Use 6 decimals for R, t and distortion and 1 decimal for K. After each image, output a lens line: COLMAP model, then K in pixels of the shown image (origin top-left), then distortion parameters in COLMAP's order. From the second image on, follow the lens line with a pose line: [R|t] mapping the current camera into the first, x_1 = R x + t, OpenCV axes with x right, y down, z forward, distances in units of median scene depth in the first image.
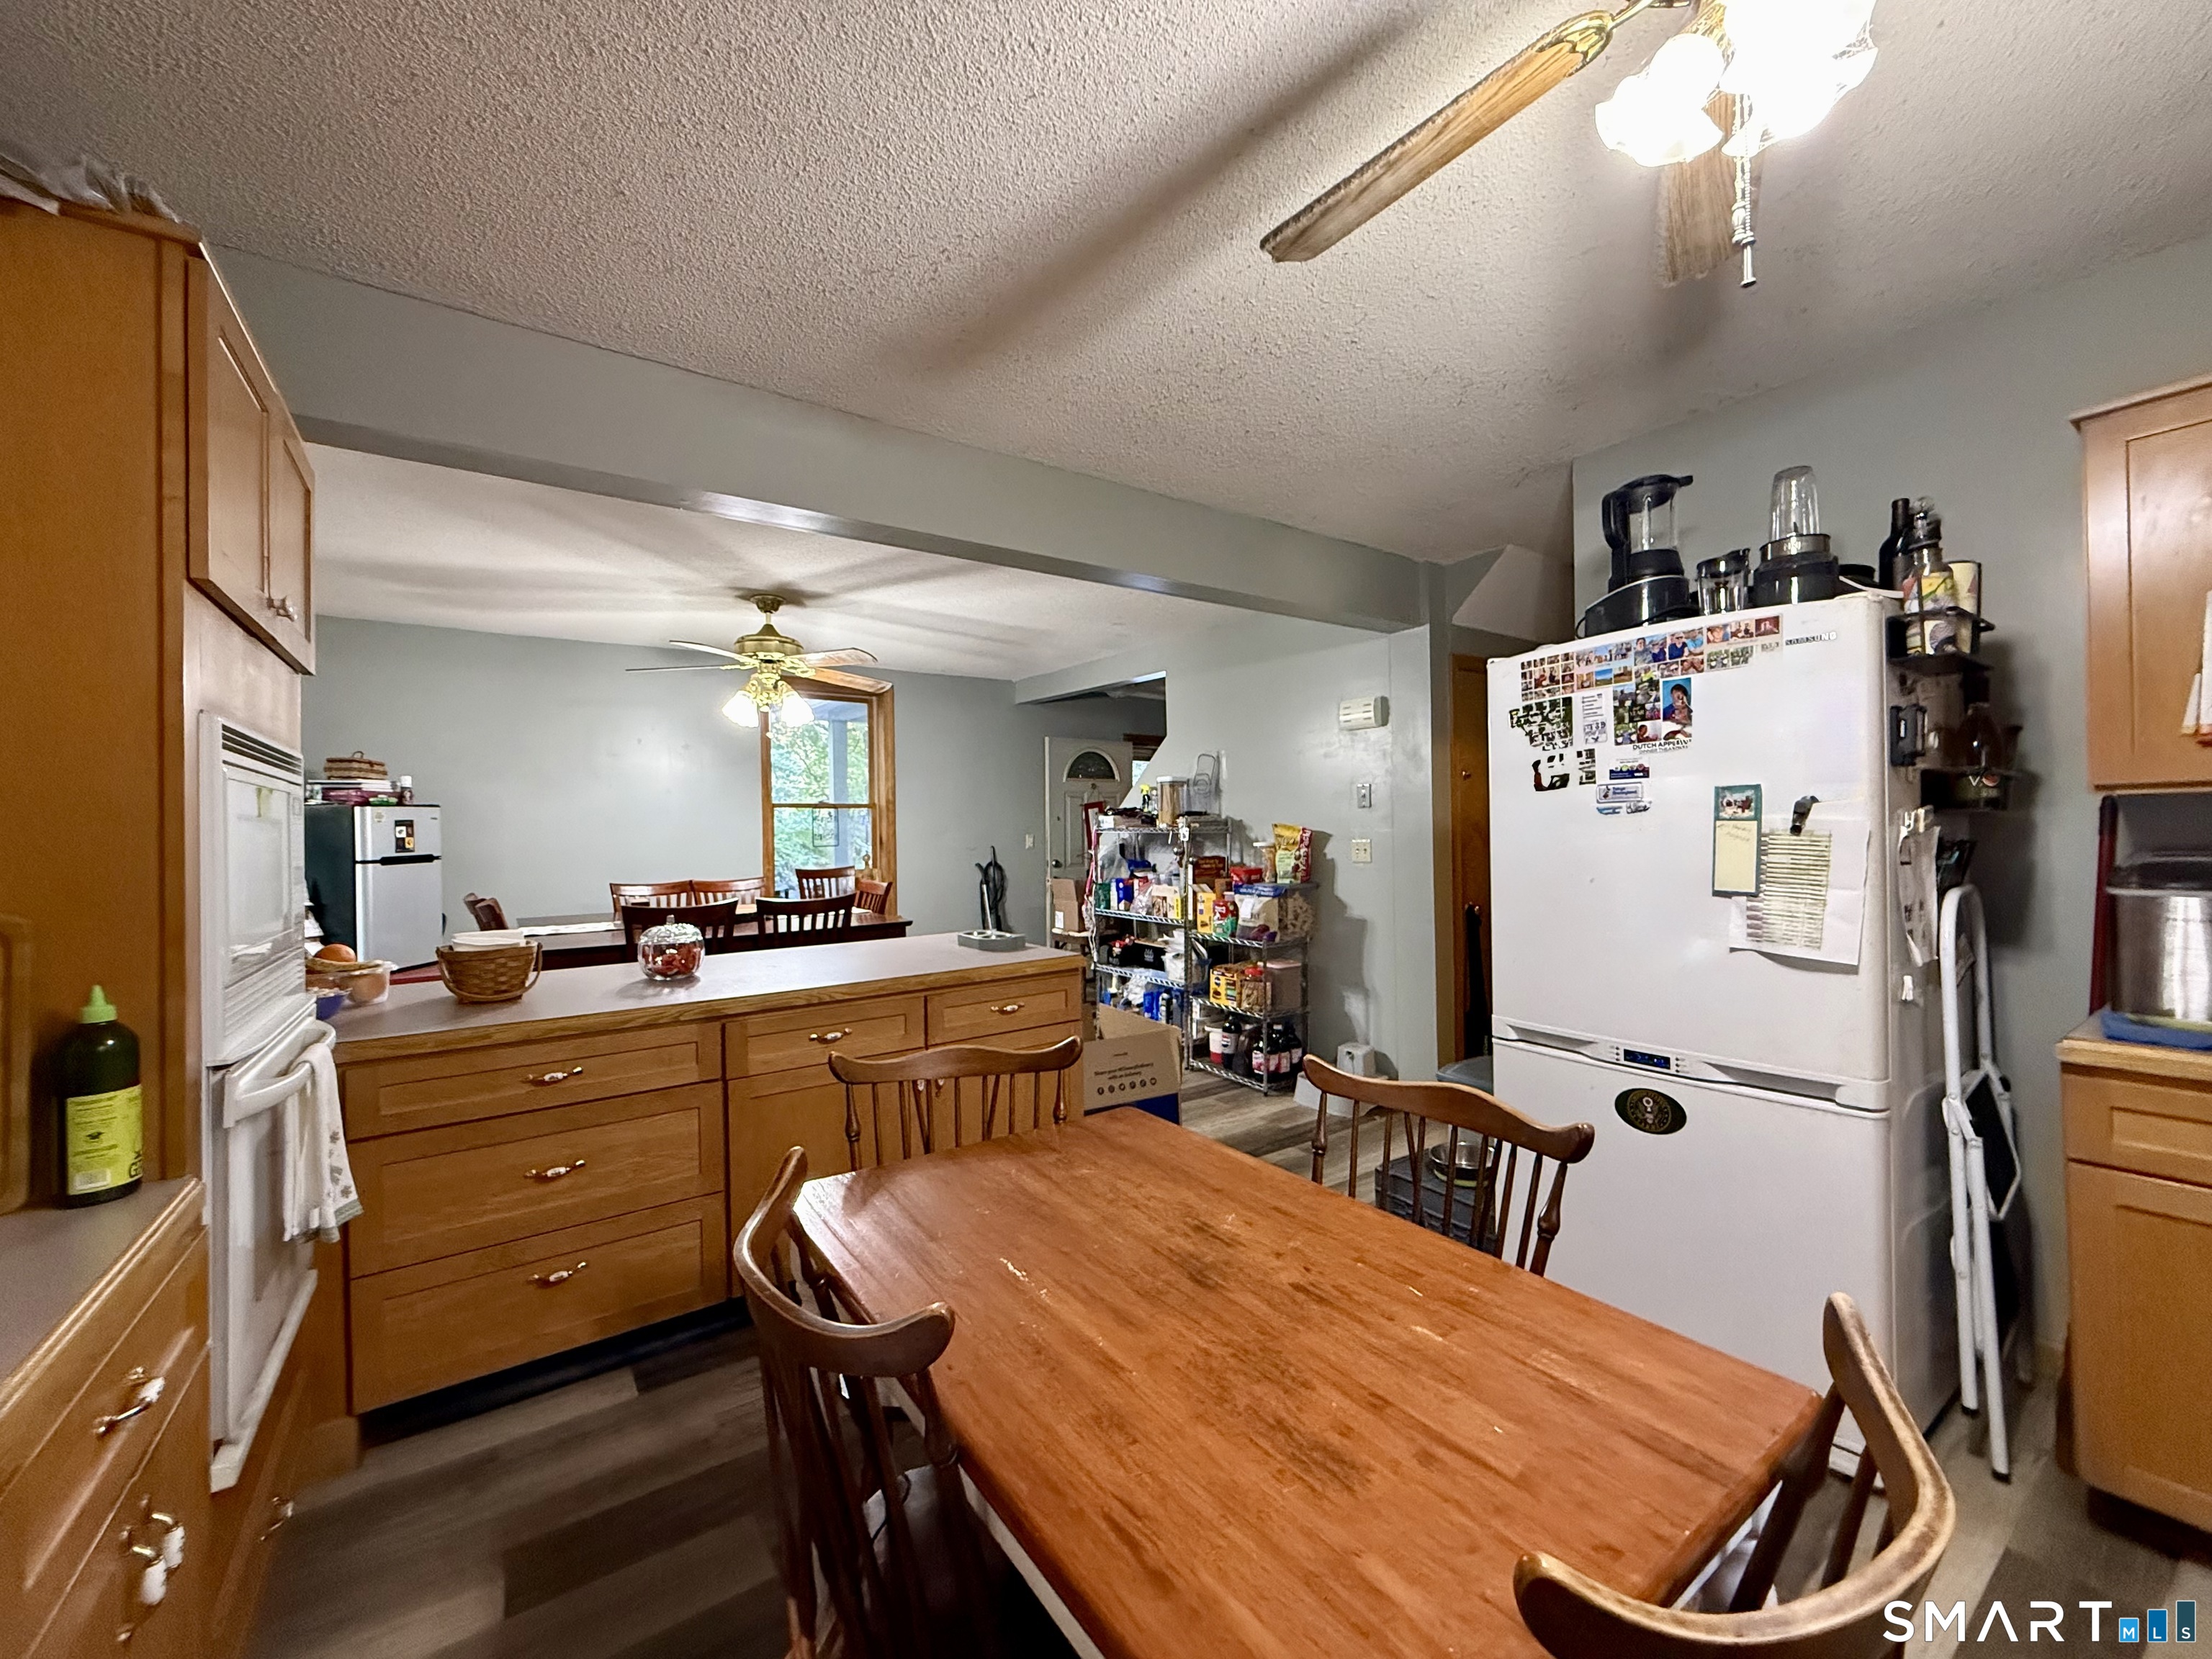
lens RADIAL K [[884.6, 0, 1107.9], [0, 884.6, 826.7], [0, 0, 1]] dist [0.002188, -0.000288]
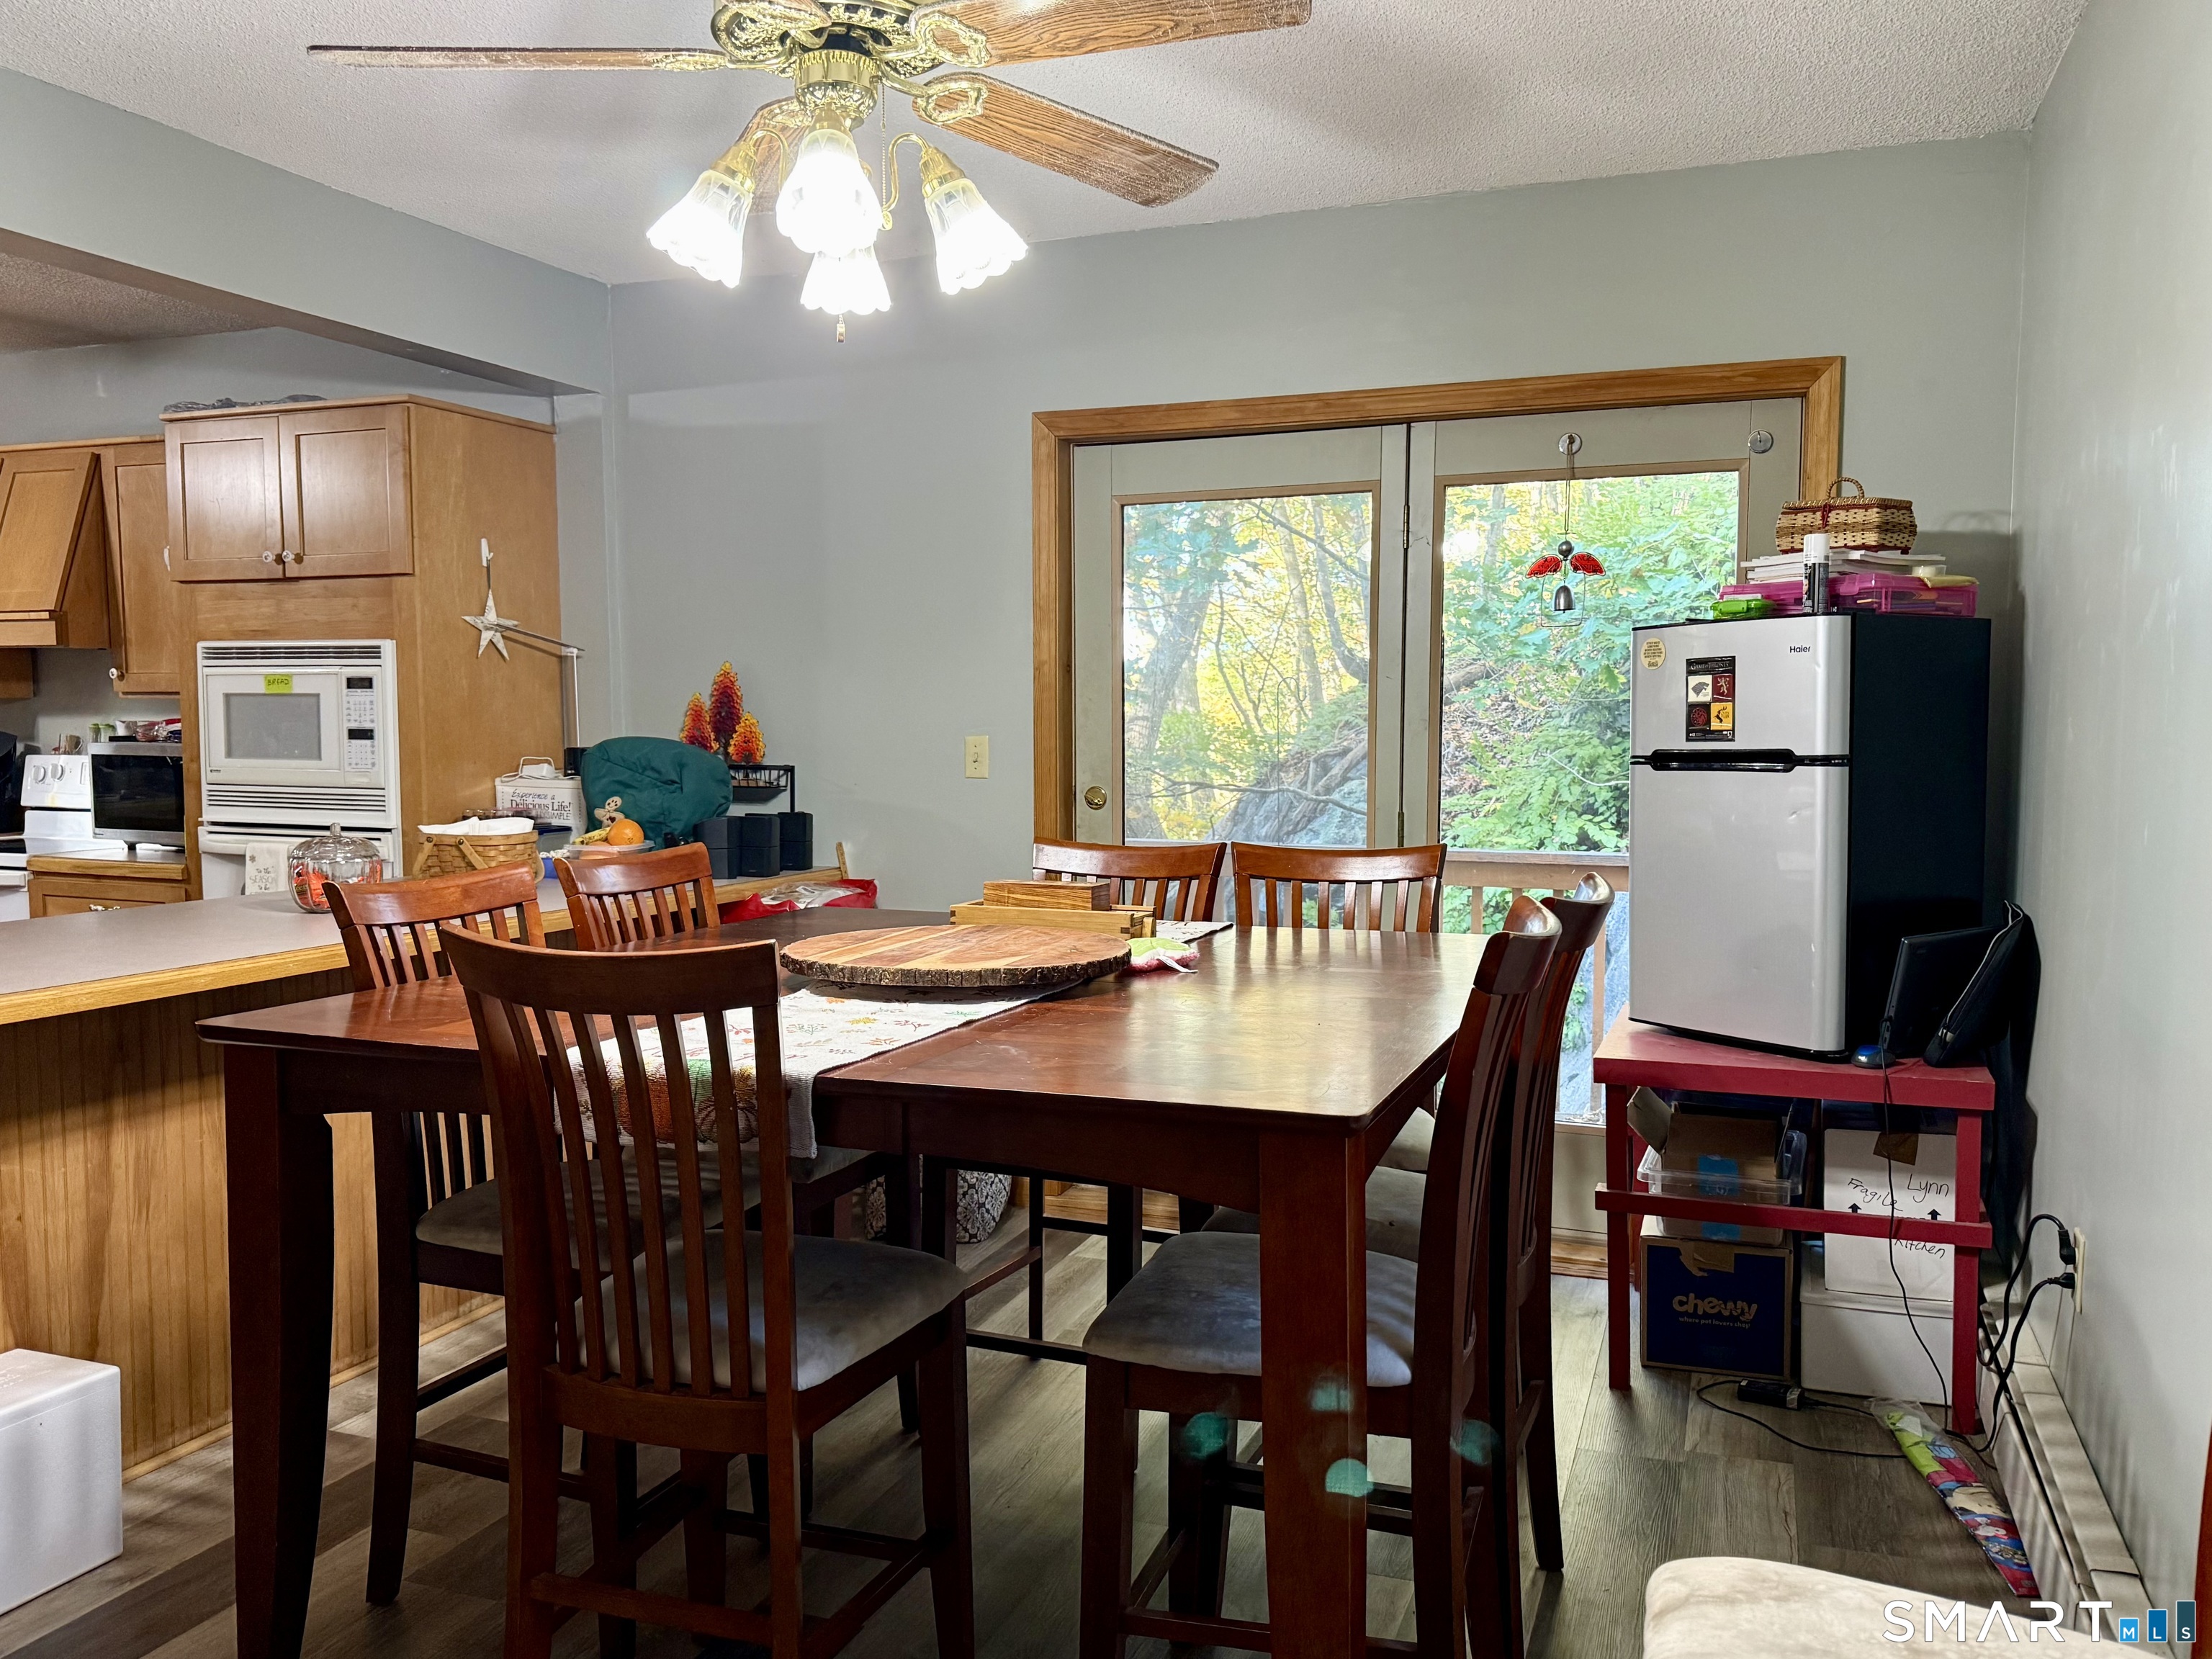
lens RADIAL K [[1715.1, 0, 1114.8], [0, 1715.1, 830.8], [0, 0, 1]] dist [0.031404, -0.031594]
pose [[-0.827809, 0.048700, -0.558893, -0.158588], [0.010939, 0.997437, 0.070711, 0.012192], [0.560904, 0.052421, -0.826220, 1.489699]]
